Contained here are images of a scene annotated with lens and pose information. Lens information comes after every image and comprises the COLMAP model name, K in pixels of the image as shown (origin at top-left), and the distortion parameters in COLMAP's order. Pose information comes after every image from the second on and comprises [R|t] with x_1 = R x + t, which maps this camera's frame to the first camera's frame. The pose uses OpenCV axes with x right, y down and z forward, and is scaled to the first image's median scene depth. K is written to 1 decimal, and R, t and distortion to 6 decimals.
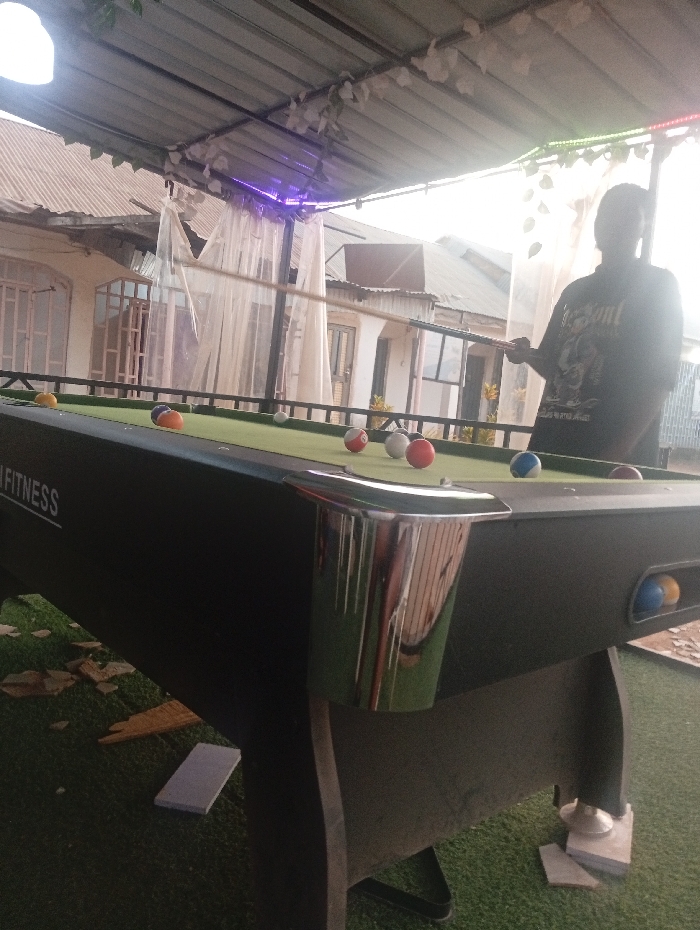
lens RADIAL K [[698.0, 0, 402.3], [0, 698.0, 467.3], [0, 0, 1]] dist [0.133124, -0.223613]
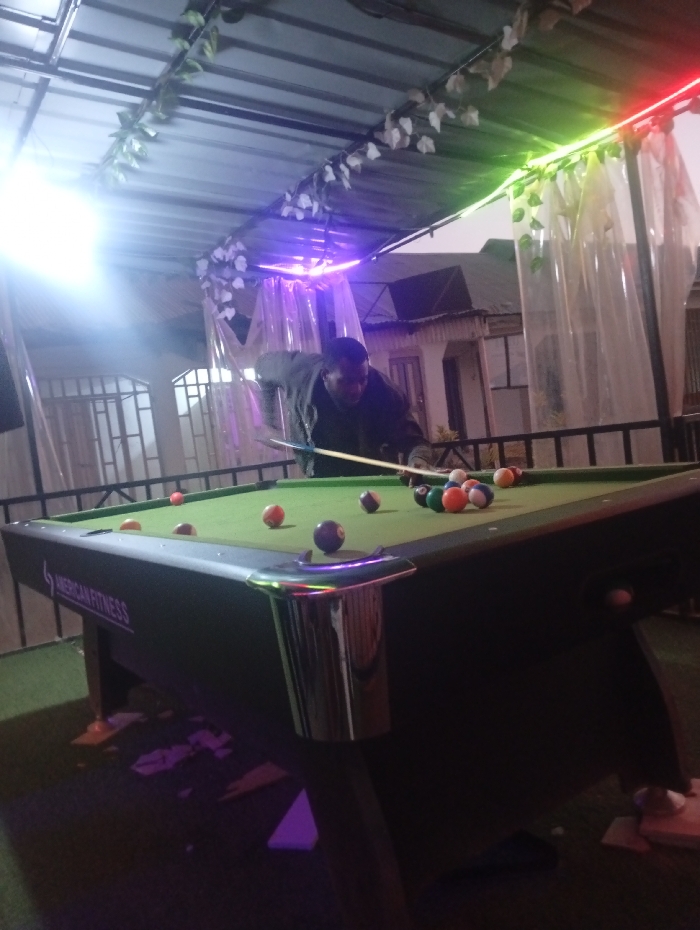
lens RADIAL K [[698.0, 0, 402.3], [0, 698.0, 467.3], [0, 0, 1]] dist [0.133124, -0.223613]
pose [[0.966794, -0.220303, -0.129519, 0.079882], [0.216200, 0.975307, -0.045105, -0.015536], [0.136257, 0.015606, 0.990551, -0.067277]]
